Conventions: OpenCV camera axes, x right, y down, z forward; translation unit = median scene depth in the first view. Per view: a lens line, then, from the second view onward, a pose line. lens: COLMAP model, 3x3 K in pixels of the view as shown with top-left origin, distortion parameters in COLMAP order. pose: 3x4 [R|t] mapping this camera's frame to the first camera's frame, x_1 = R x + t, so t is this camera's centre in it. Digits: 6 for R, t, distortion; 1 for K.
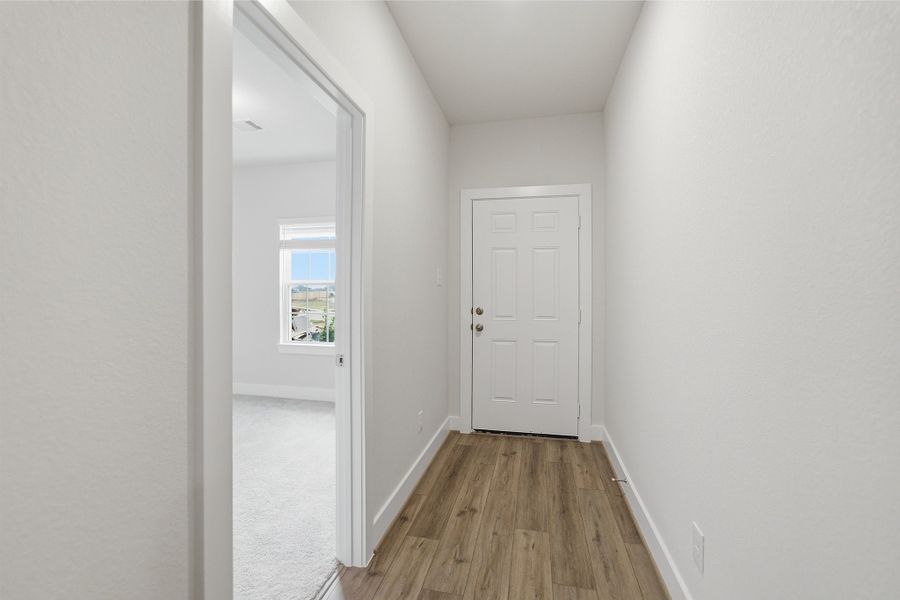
lens RADIAL K [[373.3, 0, 450.0], [0, 373.3, 300.0], [0, 0, 1]] dist [-0.003326, 0.000319]
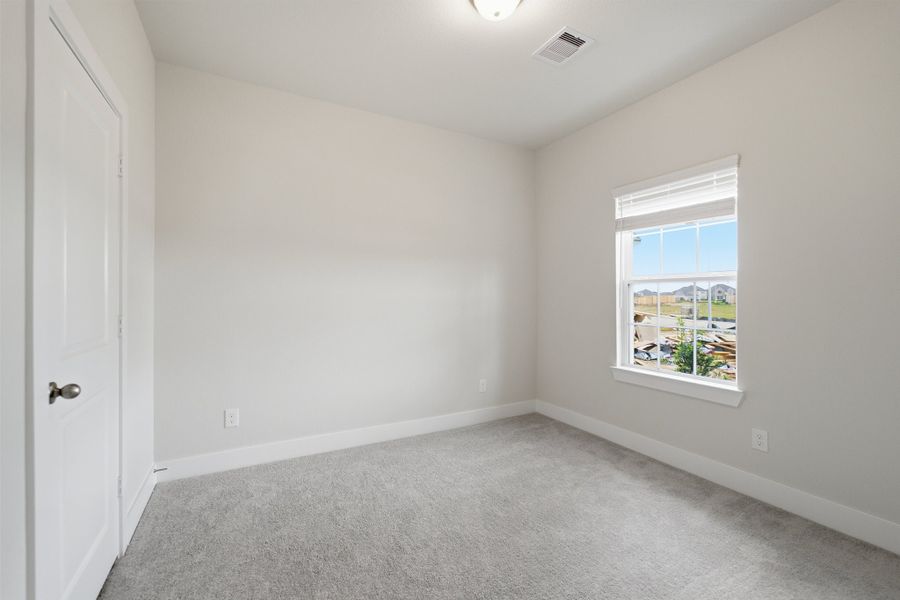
lens RADIAL K [[373.3, 0, 450.0], [0, 373.3, 300.0], [0, 0, 1]] dist [-0.003326, 0.000319]
pose [[0.650230, -0.006787, -0.759707, -0.124453], [-0.003141, 0.999928, -0.011622, 0.001124], [0.759731, 0.009943, 0.650161, 0.302670]]
